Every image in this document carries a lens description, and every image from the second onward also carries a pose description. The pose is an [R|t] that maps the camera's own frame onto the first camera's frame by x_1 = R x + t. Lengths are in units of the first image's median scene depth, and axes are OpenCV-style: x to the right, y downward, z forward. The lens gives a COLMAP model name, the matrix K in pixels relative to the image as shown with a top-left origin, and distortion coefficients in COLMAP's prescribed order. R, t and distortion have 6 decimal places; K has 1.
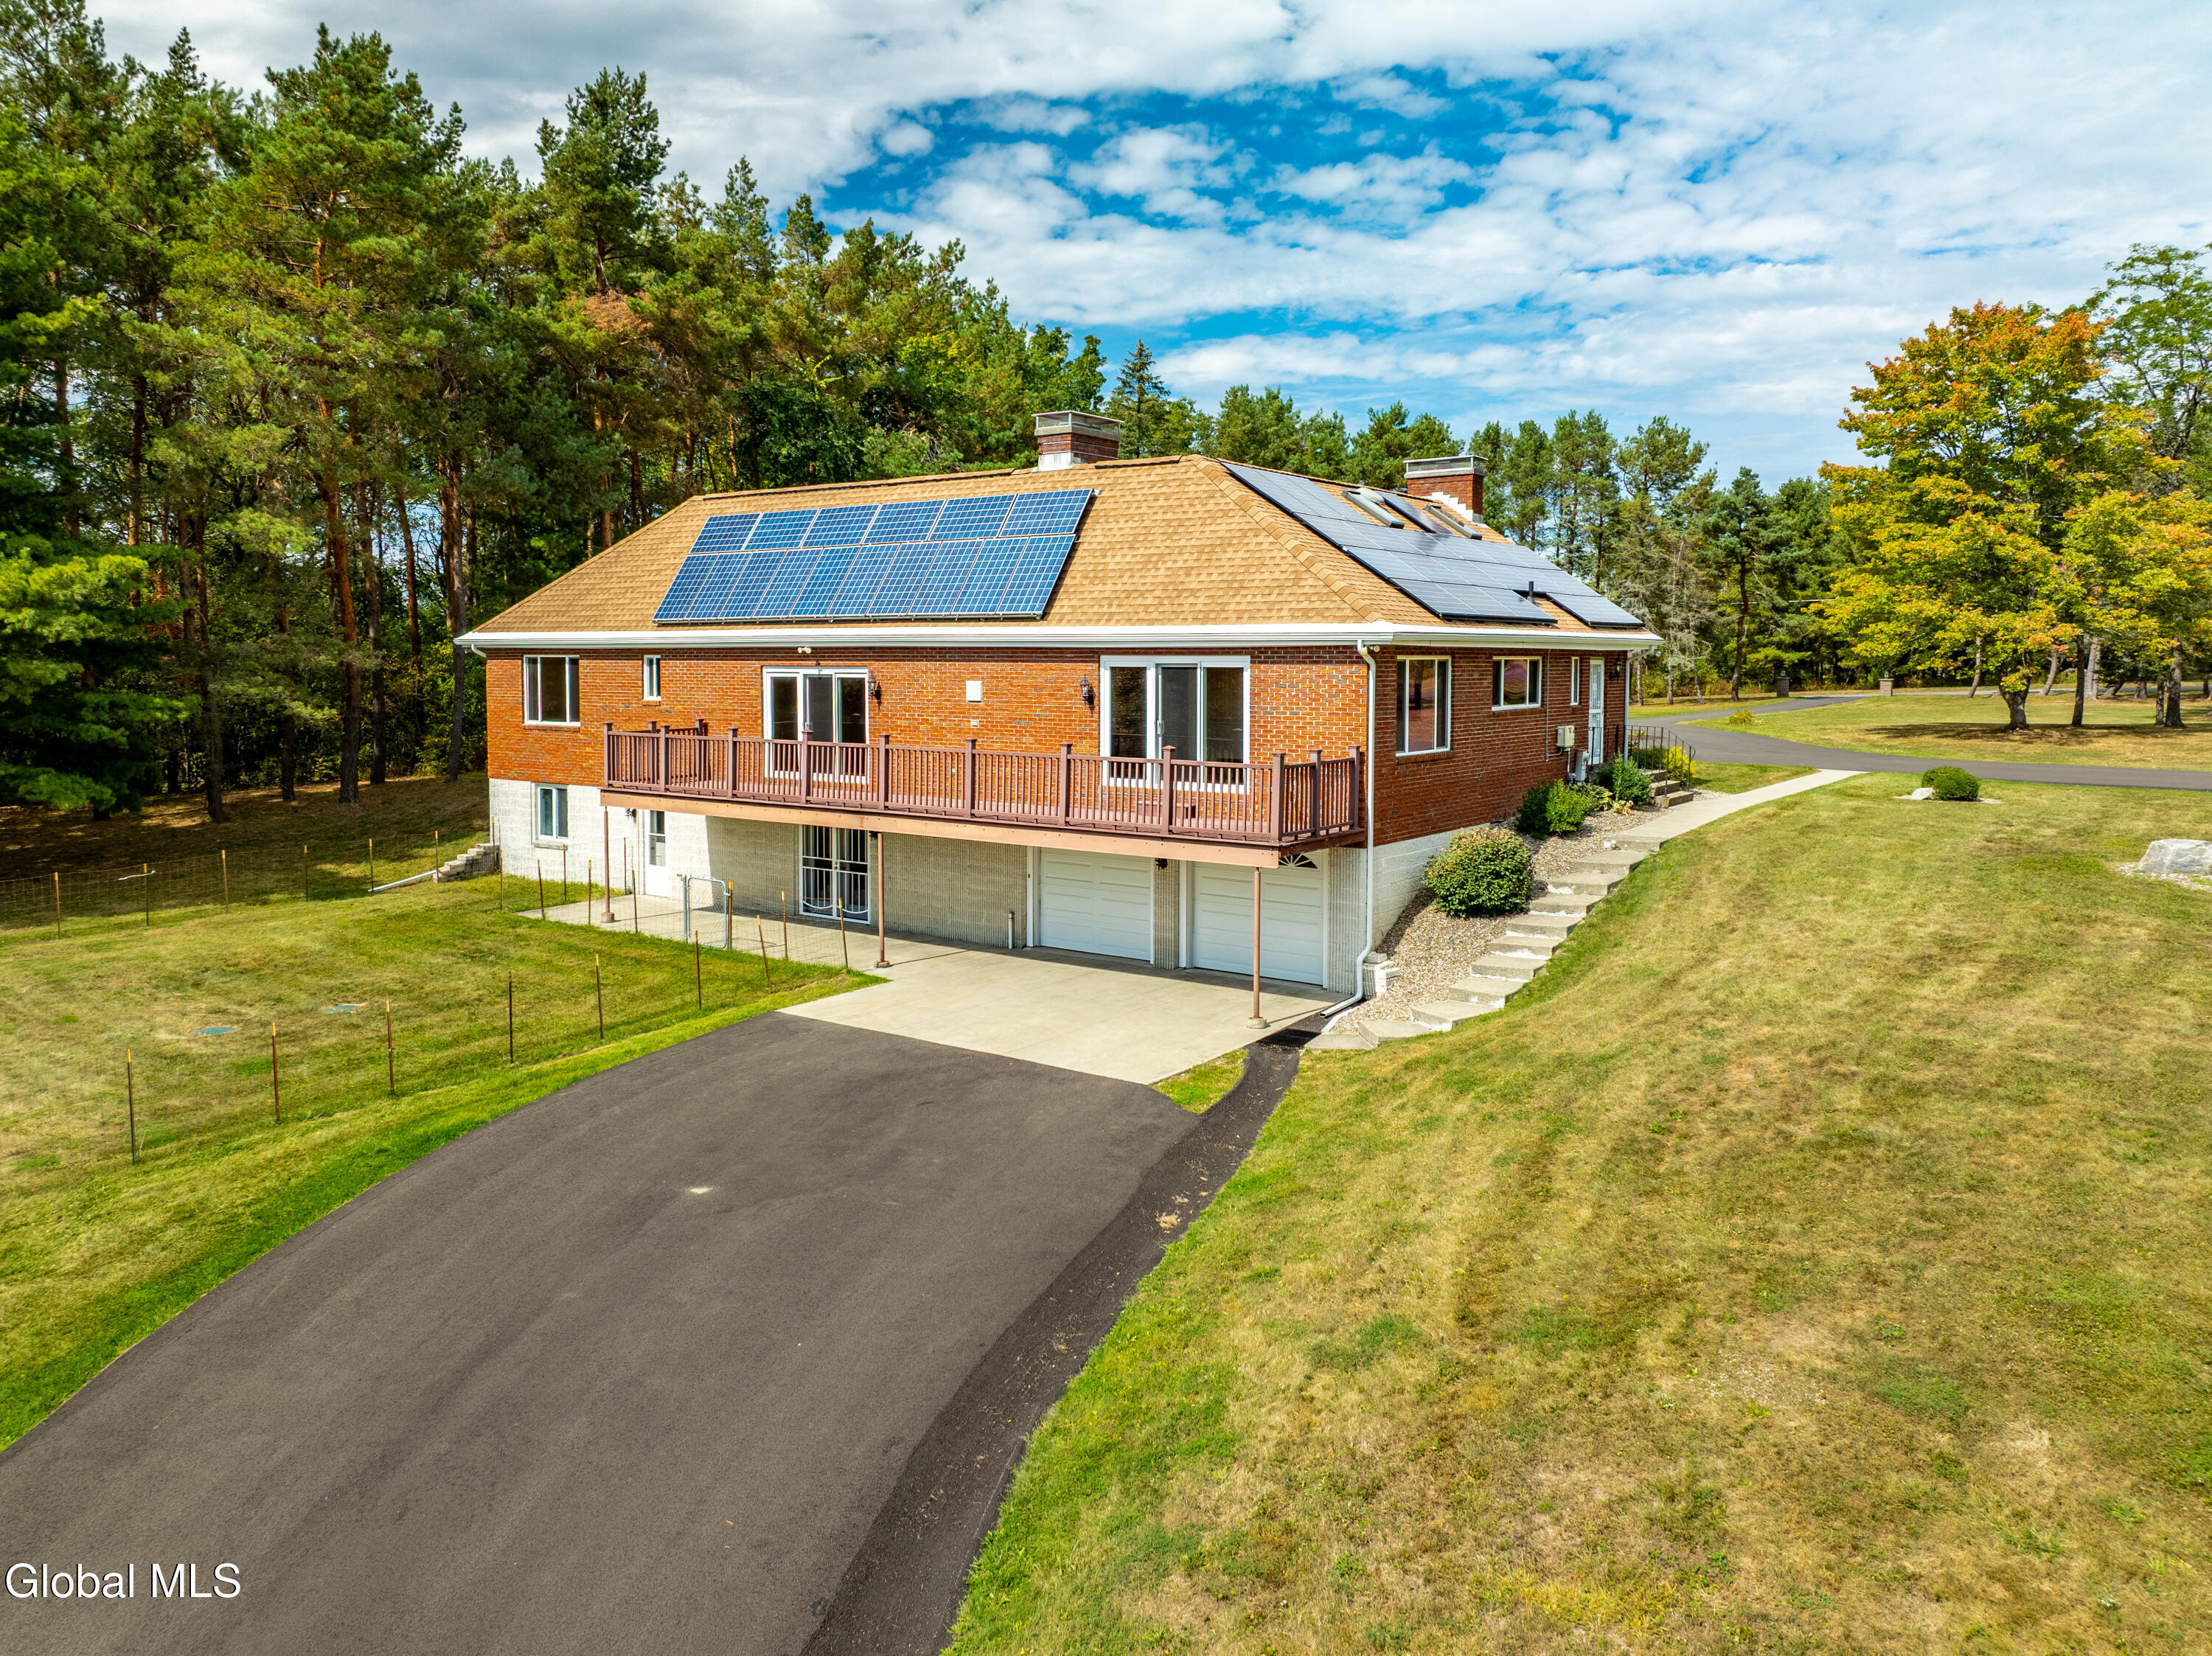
lens RADIAL K [[1614.7, 0, 1111.1], [0, 1614.7, 743.8], [0, 0, 1]] dist [-0.041034, 0.000023]
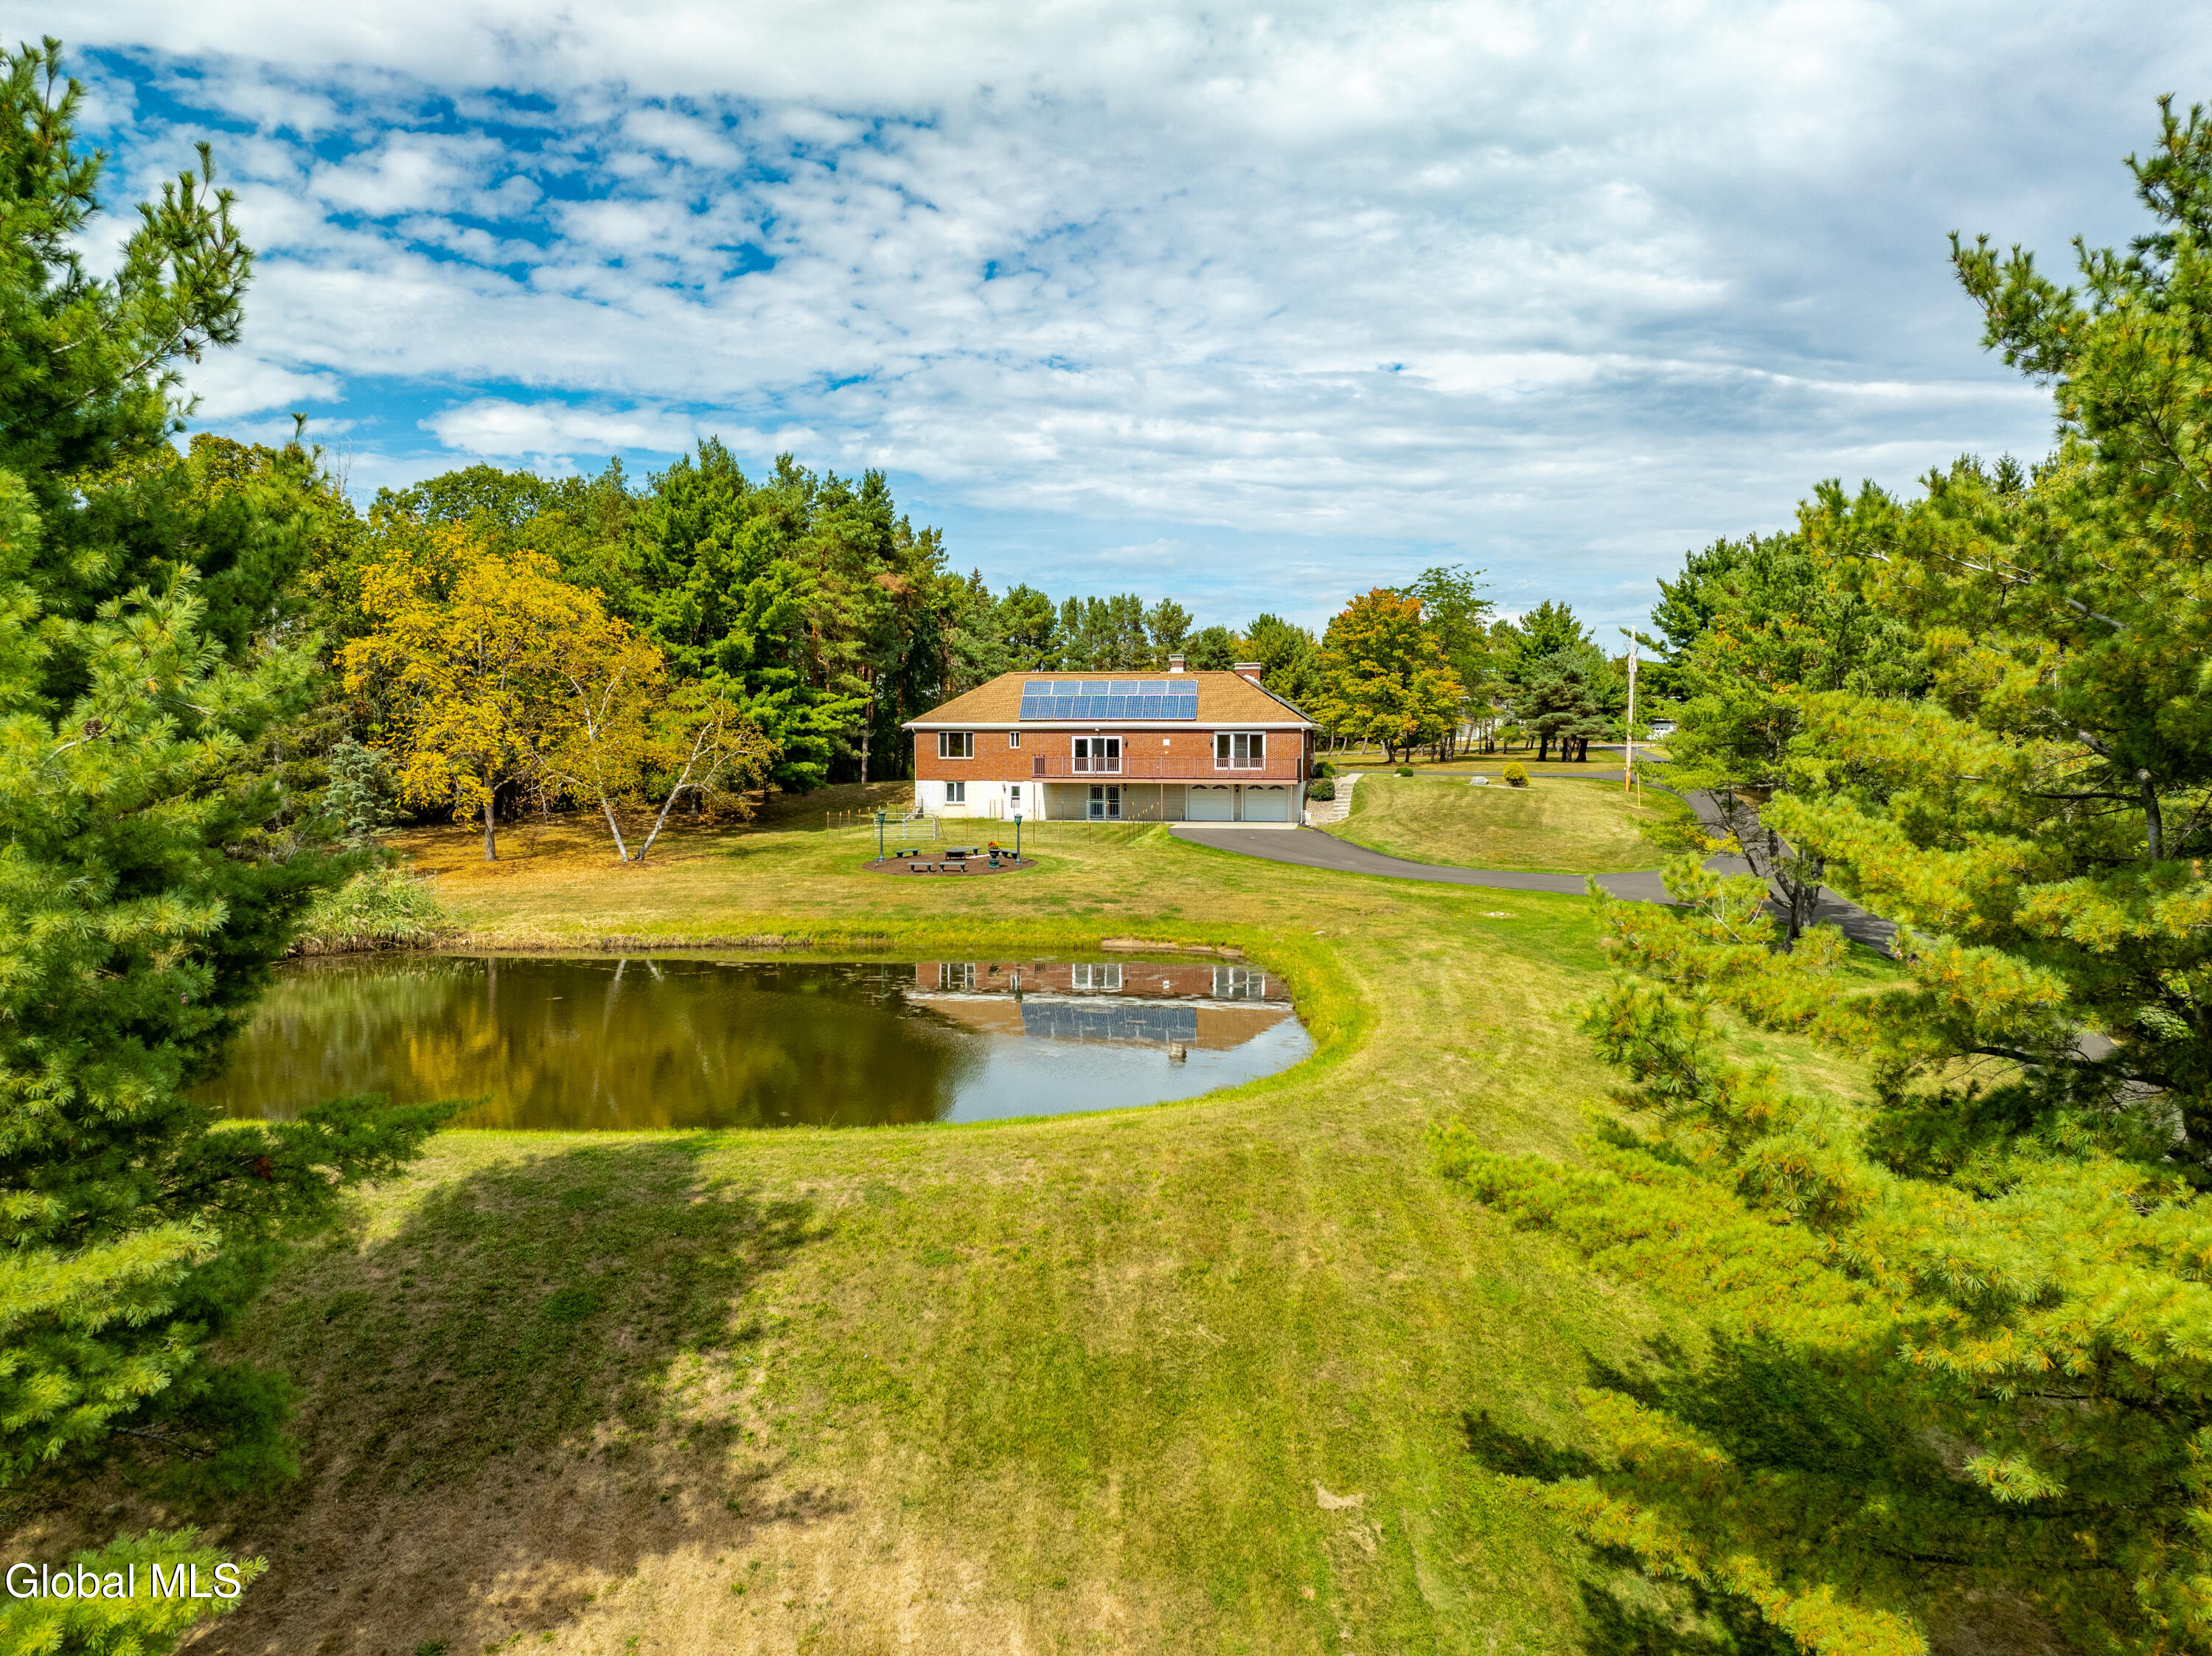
lens RADIAL K [[1572.7, 0, 1106.0], [0, 1572.7, 828.0], [0, 0, 1]] dist [-0.023629, -0.029584]
pose [[0.904795, -0.026221, 0.425039, -1.400922], [0.025467, 0.999648, 0.007455, 0.101905], [-0.425085, 0.004079, 0.905144, -1.634926]]
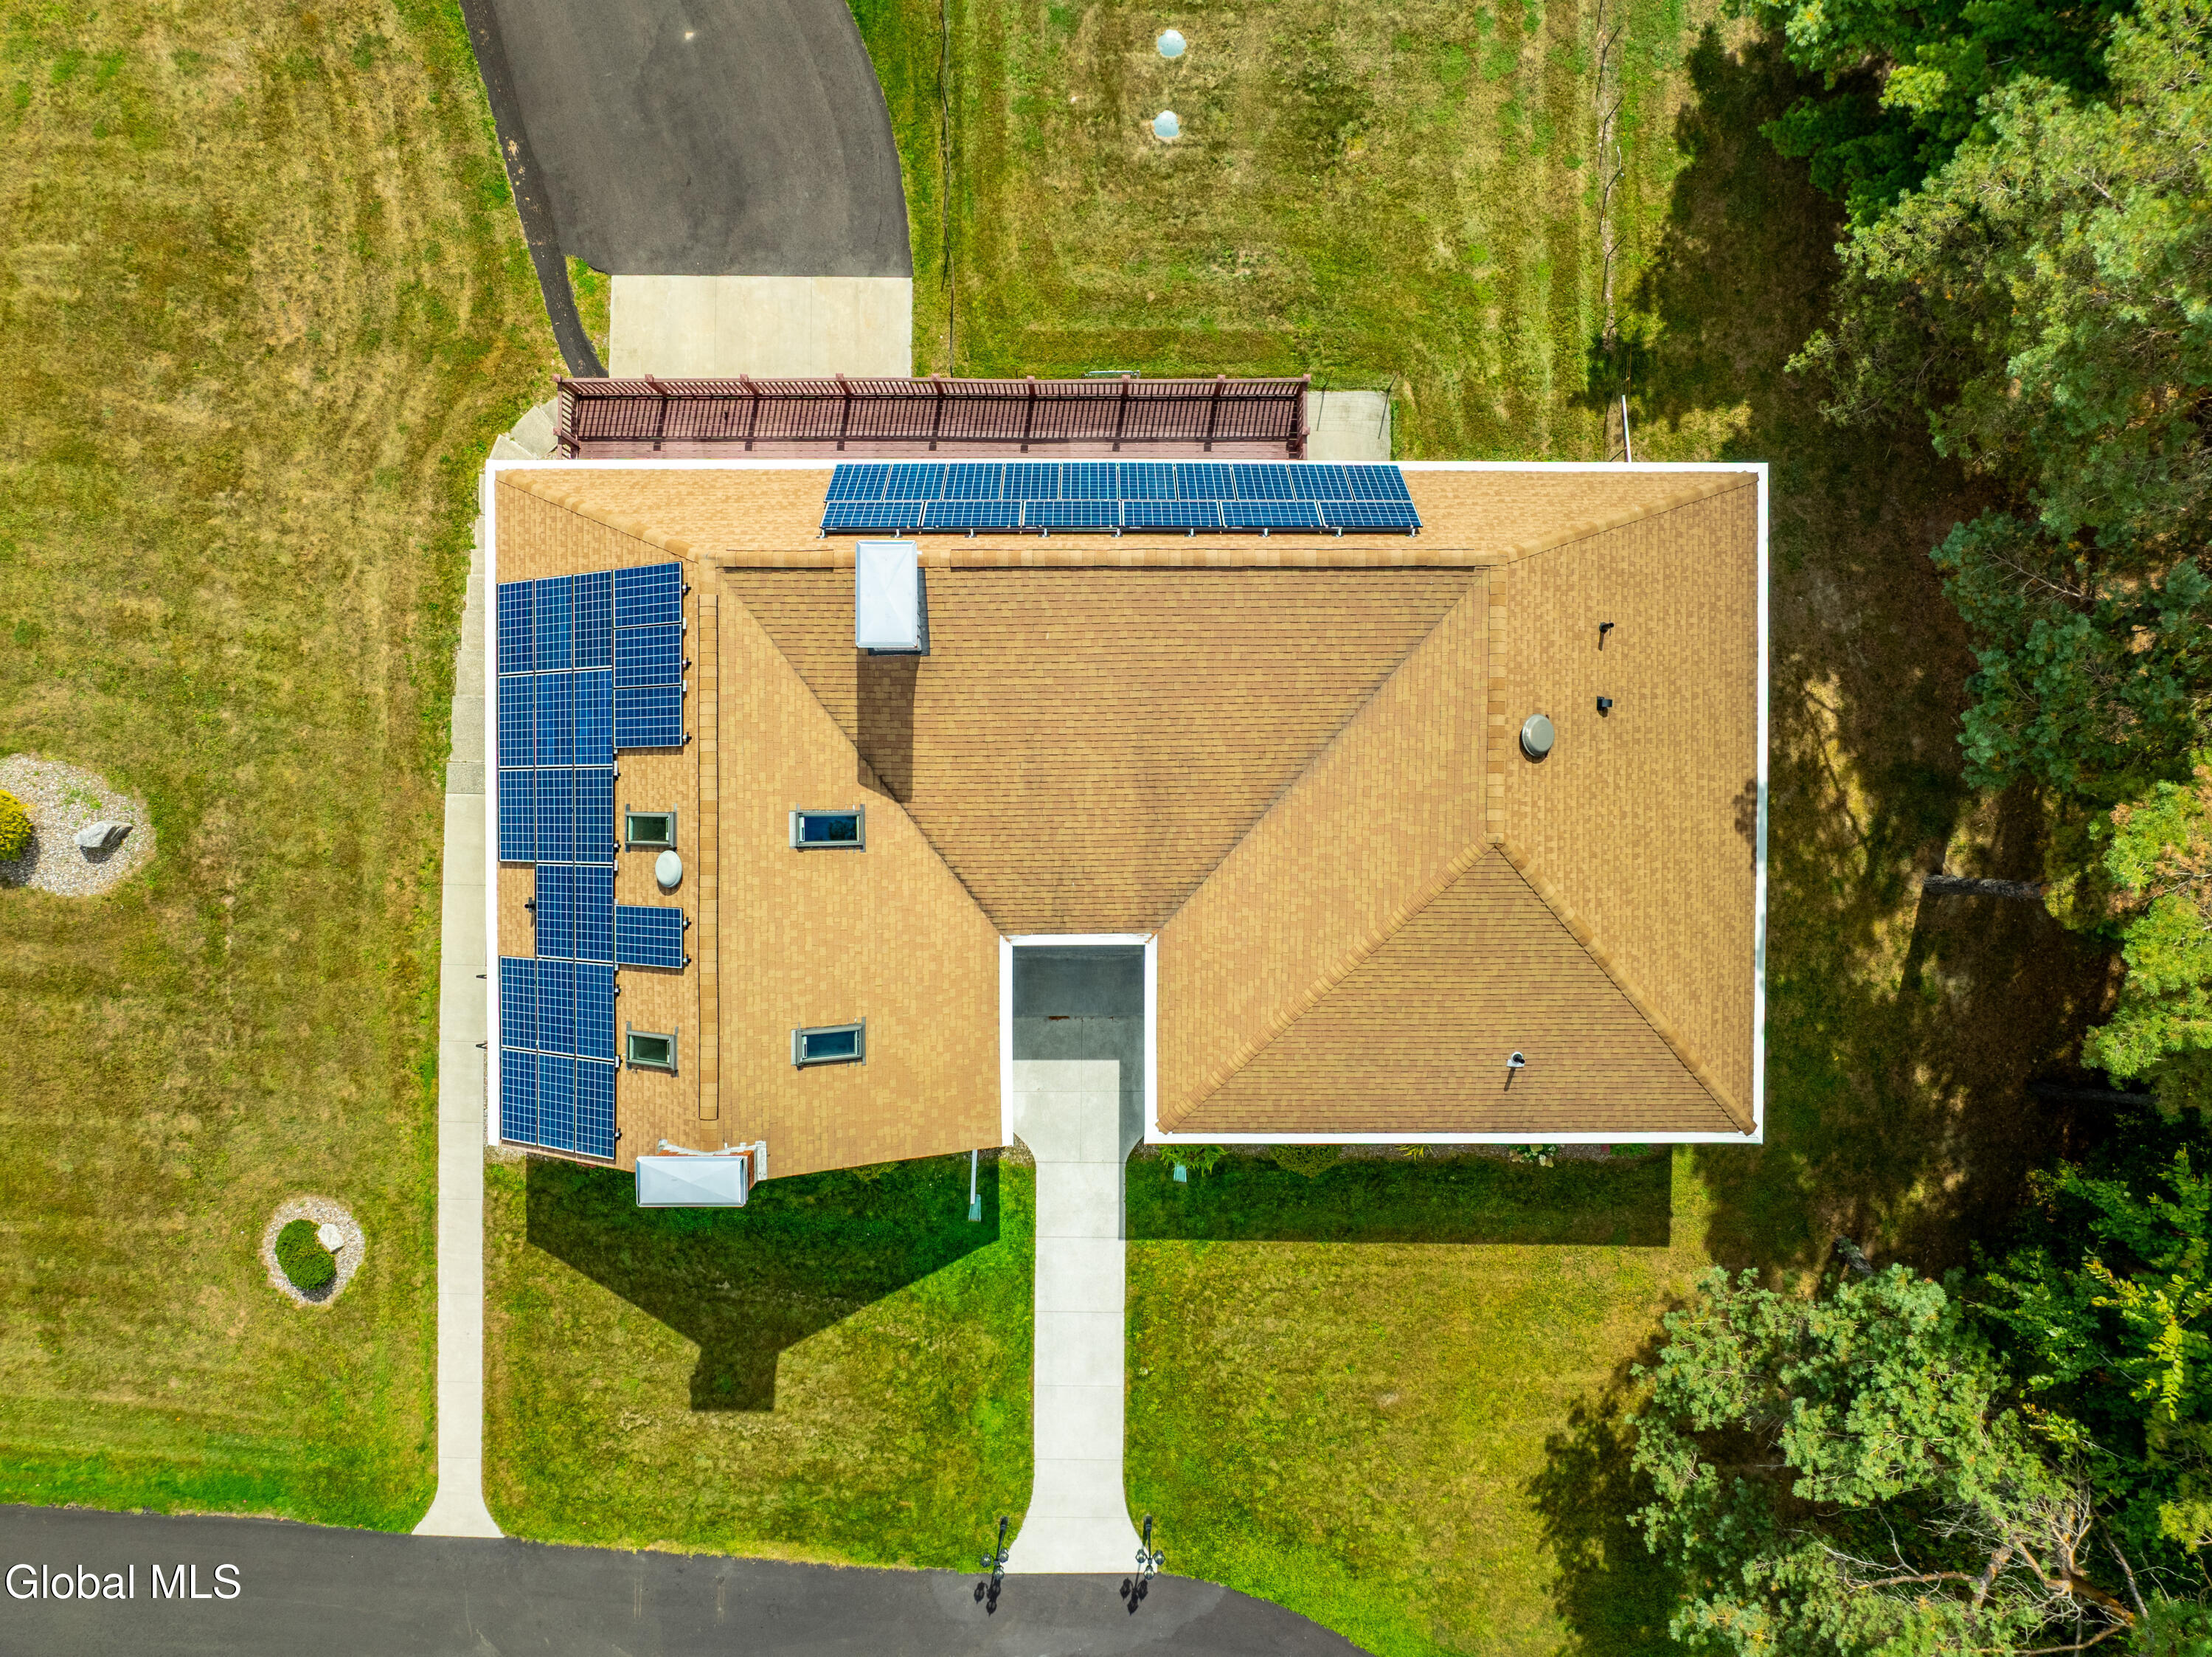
lens RADIAL K [[1568.0, 0, 1104.8], [0, 1568.0, 824.3], [0, 0, 1]] dist [-0.026857, -0.003919]
pose [[-0.806748, 0.590892, 0.001941, -0.039399], [-0.036527, -0.053149, 0.997918, -0.999903], [0.589766, 0.804998, 0.064462, 1.086510]]
